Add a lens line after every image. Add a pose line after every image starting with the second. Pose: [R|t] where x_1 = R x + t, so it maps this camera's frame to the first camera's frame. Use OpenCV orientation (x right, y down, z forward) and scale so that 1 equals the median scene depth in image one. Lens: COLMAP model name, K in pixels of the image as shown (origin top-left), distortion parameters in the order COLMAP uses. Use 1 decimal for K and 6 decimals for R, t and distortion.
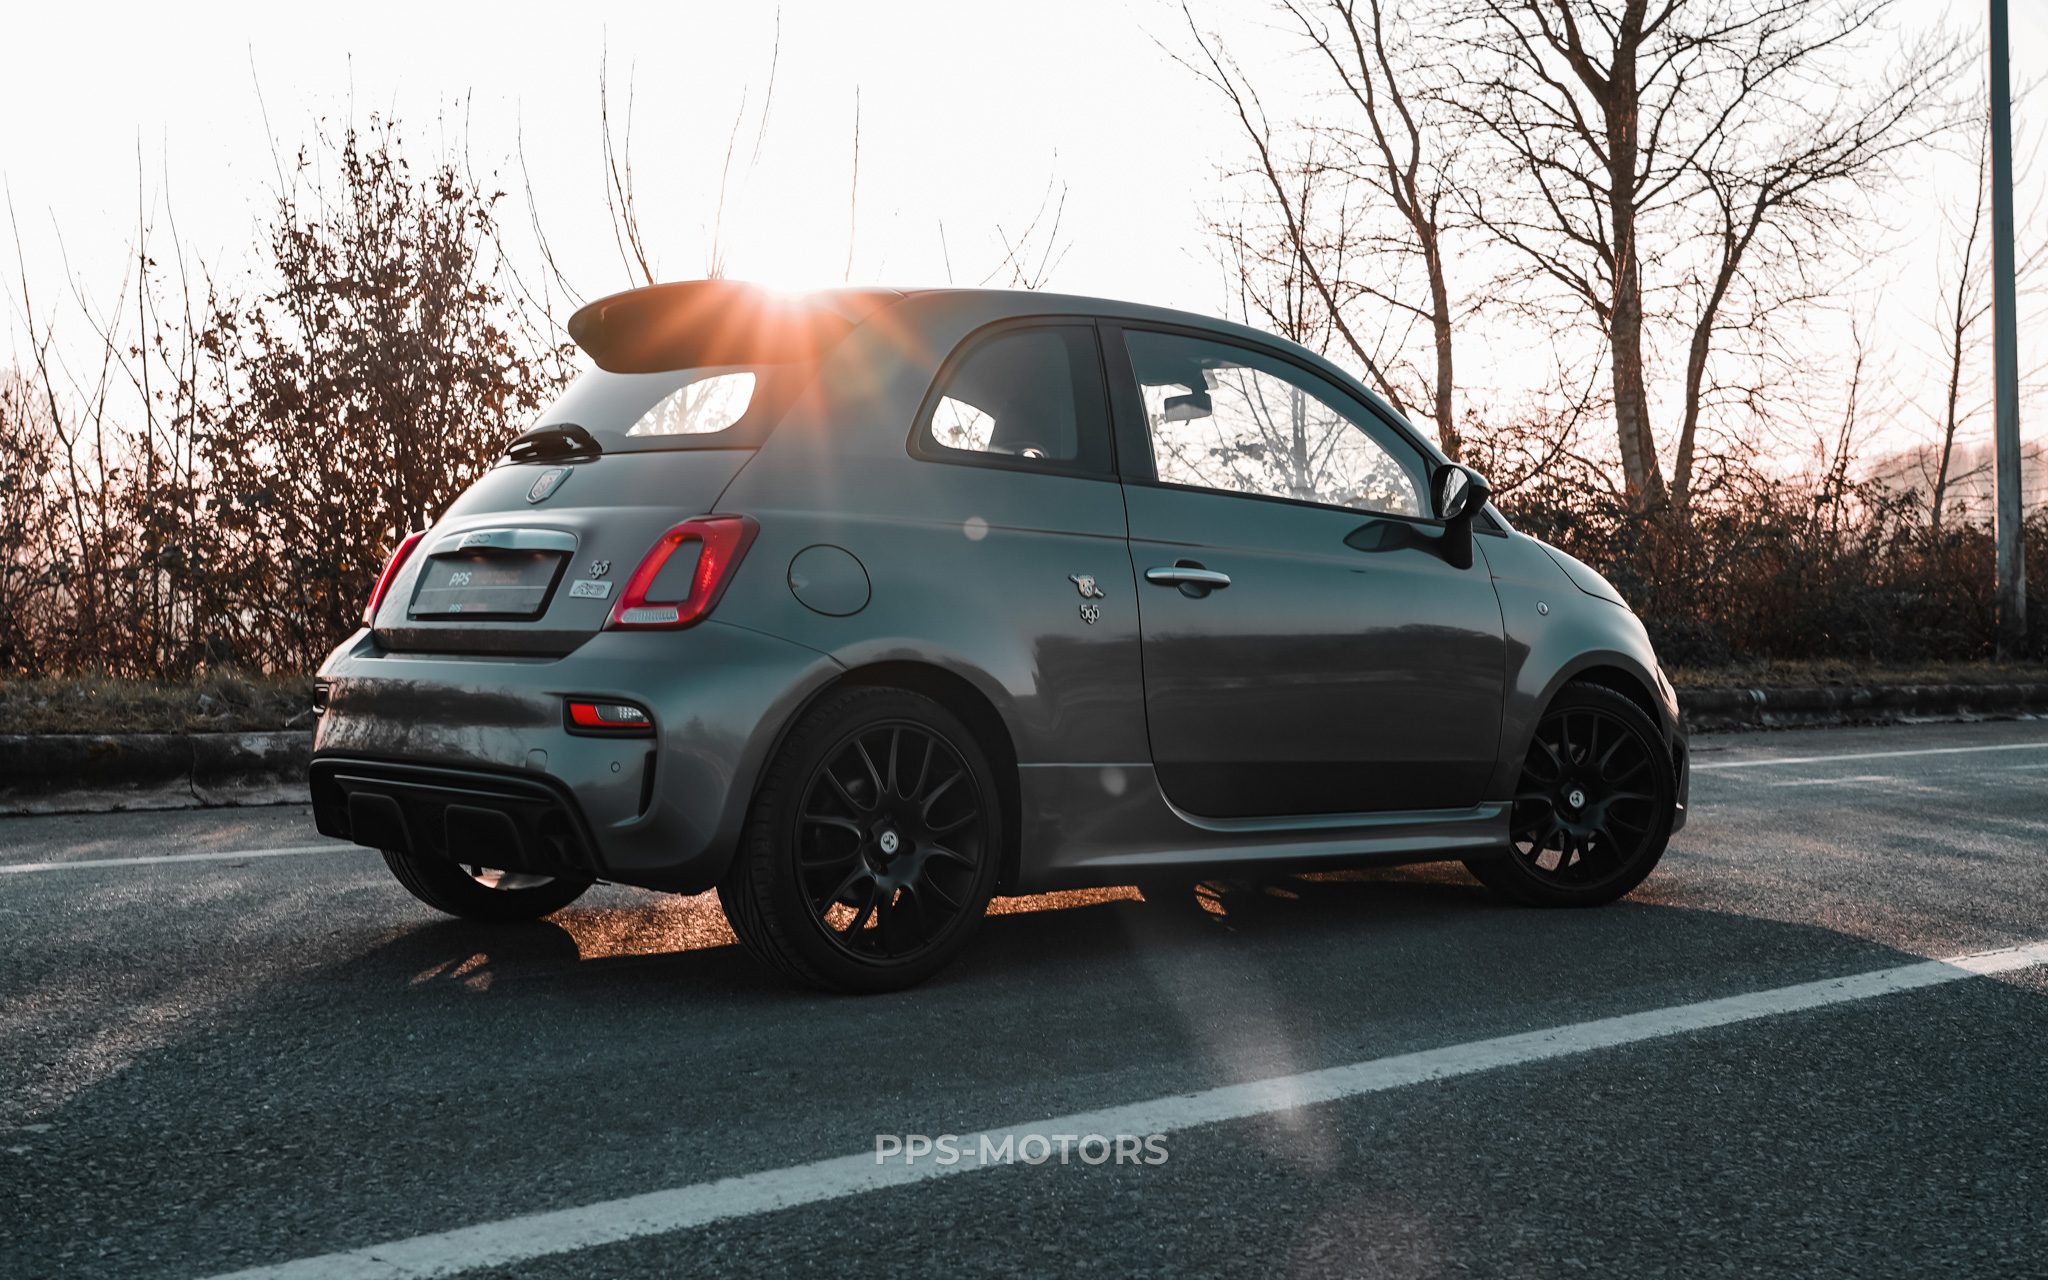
lens RADIAL K [[2344.2, 0, 1026.0], [0, 2344.2, 635.0], [0, 0, 1]] dist [0.054912, 0.000000]
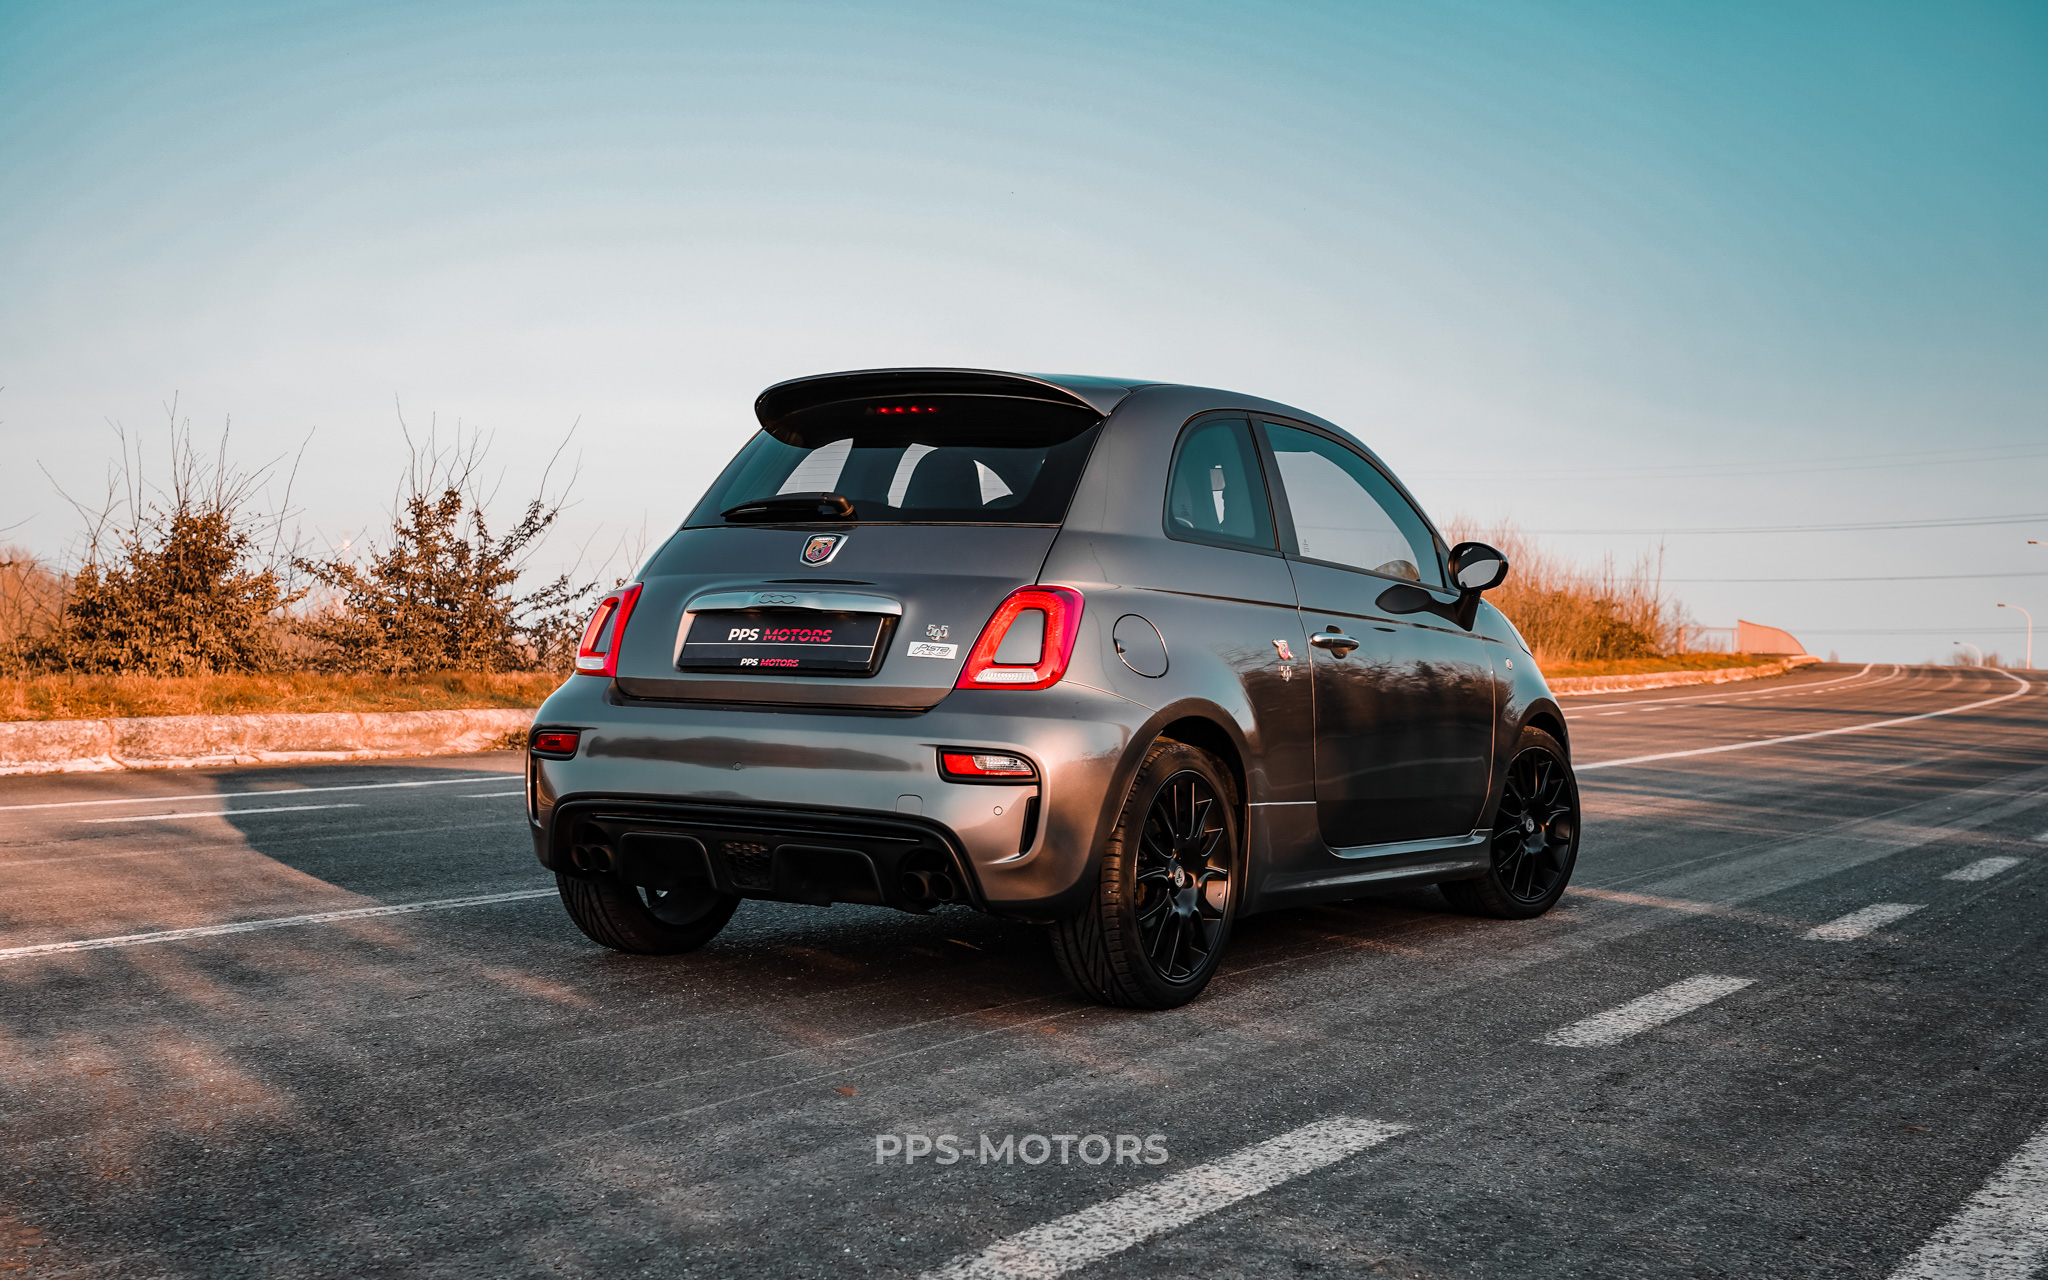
lens RADIAL K [[2521.0, 0, 1058.3], [0, 2521.0, 614.9], [0, 0, 1]] dist [0.029299, 0.000000]
pose [[0.950406, 0.017660, 0.310509, -0.450440], [-0.015651, 0.999837, -0.008959, -0.023985], [-0.310617, 0.003655, 0.950528, -0.148225]]
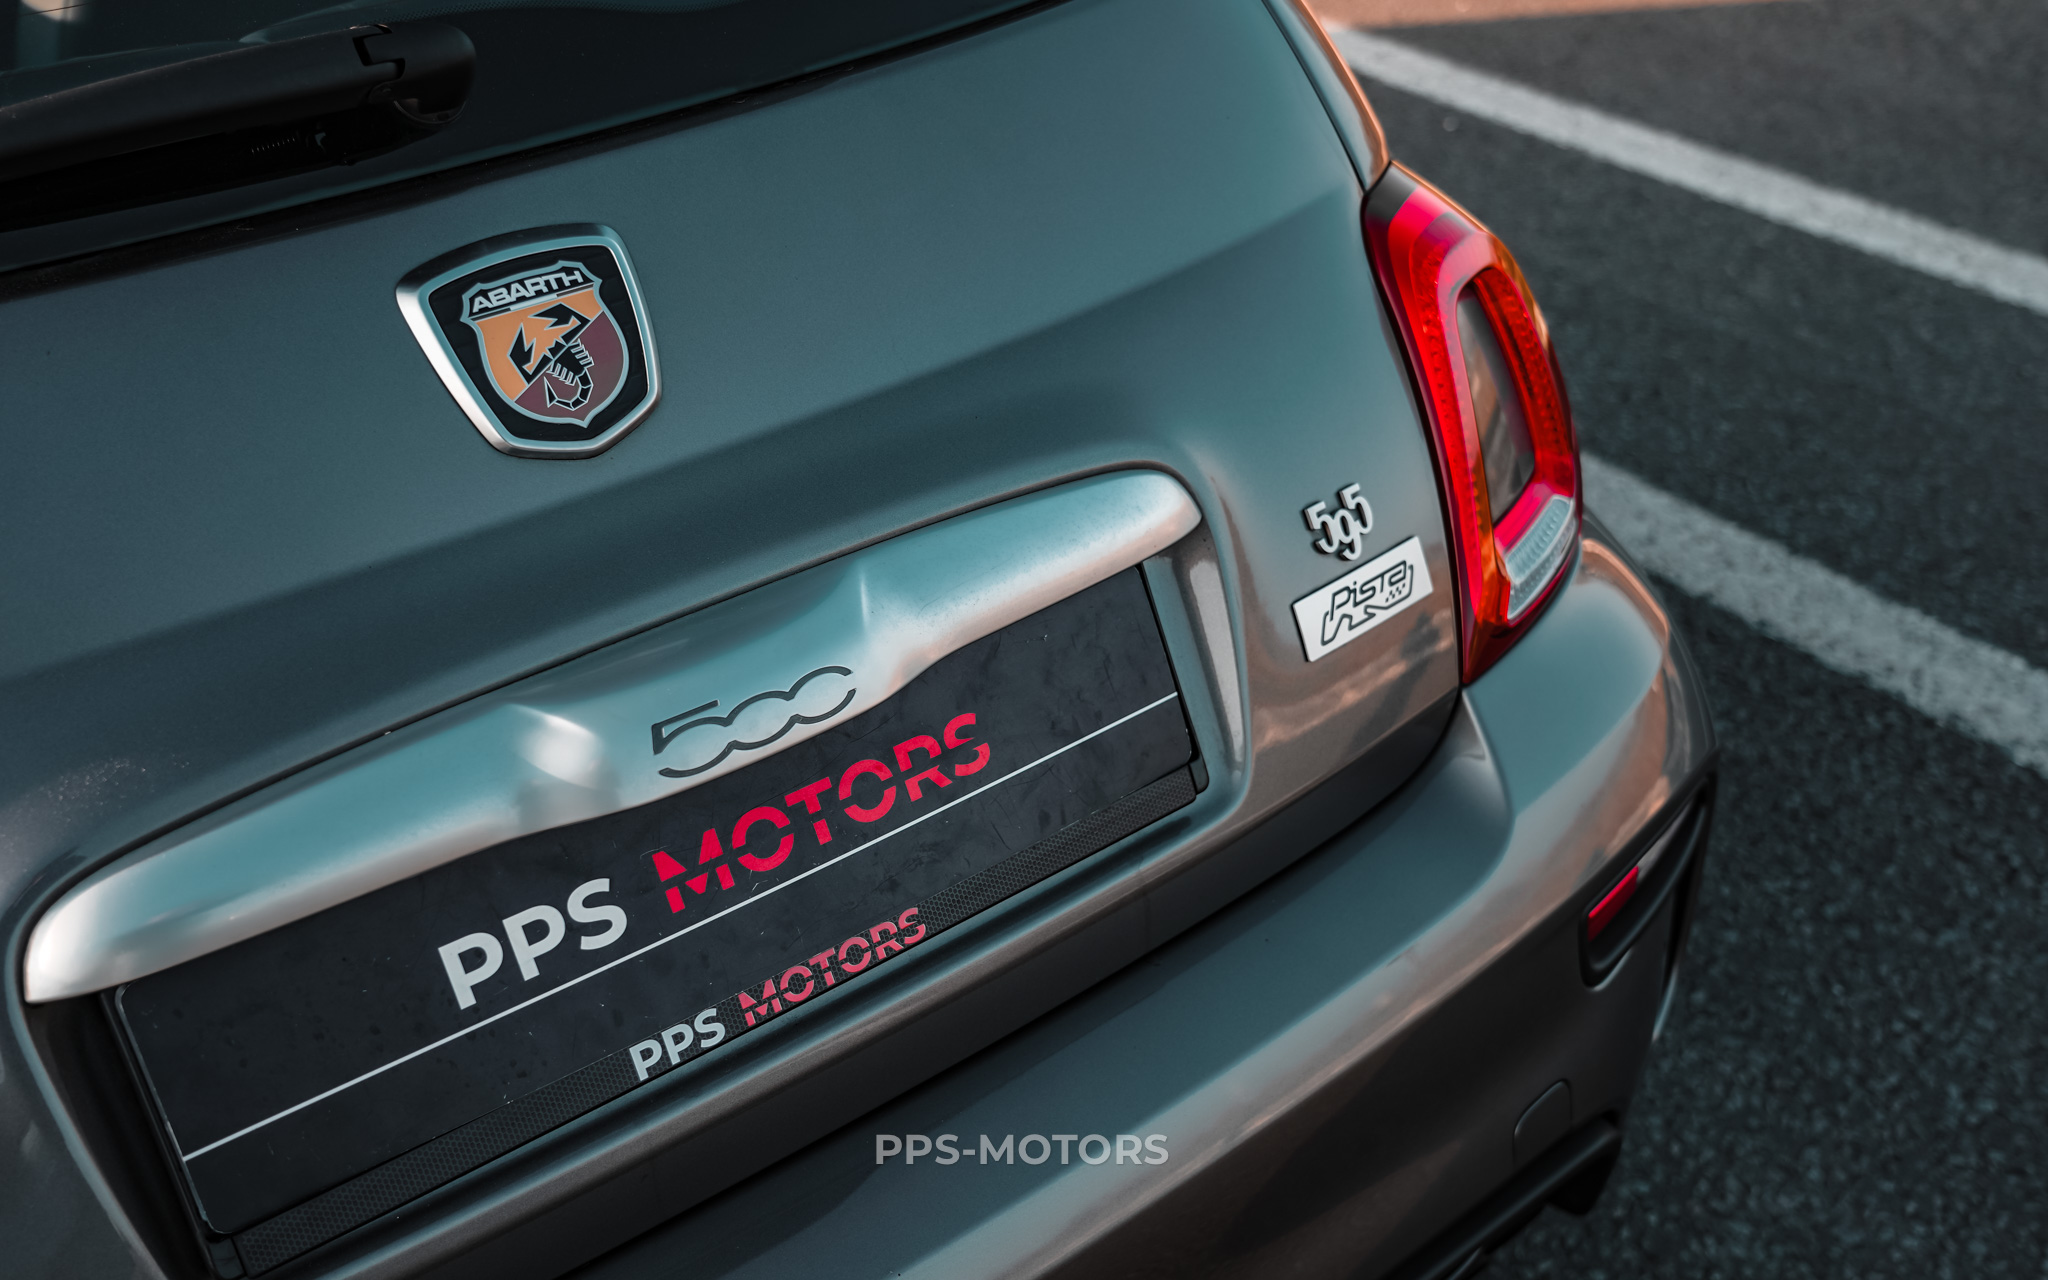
lens RADIAL K [[2182.5, 0, 1030.6], [0, 2182.5, 622.4], [0, 0, 1]] dist [0.031865, 0.000000]
pose [[0.063691, -0.539340, 0.839676, -0.372487], [0.017120, 0.841851, 0.539439, -0.145991], [-0.997823, -0.019982, 0.062851, 0.916936]]
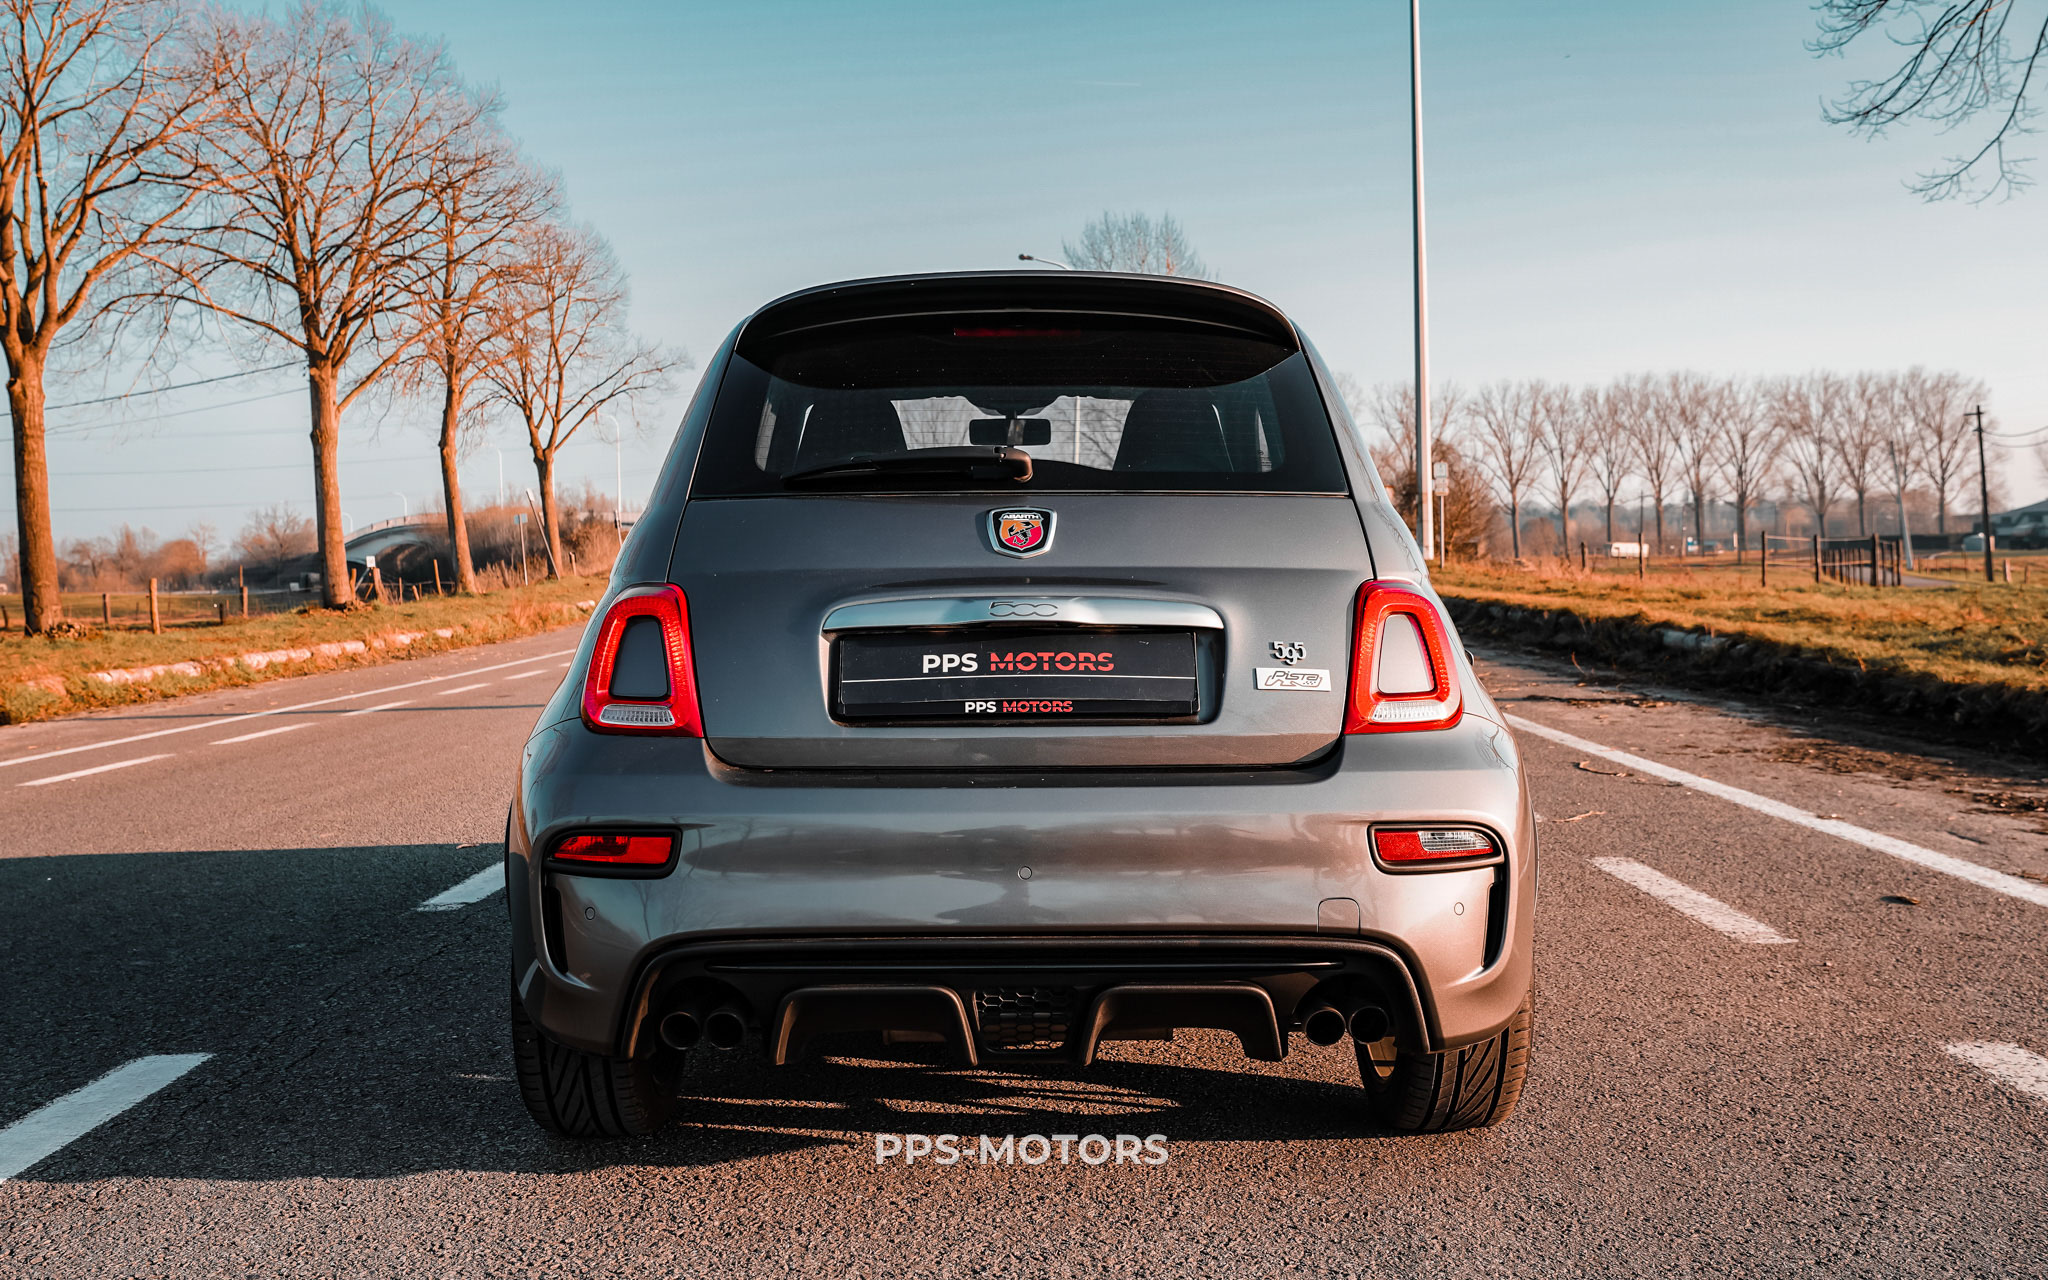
lens RADIAL K [[1920.5, 0, 1017.5], [0, 1920.5, 622.6], [0, 0, 1]] dist [0.016522, 0.000000]
pose [[0.656711, -0.026210, 0.753687, -0.643292], [0.010091, 0.999612, 0.025970, -0.049497], [-0.754075, -0.009449, 0.656720, 0.586572]]
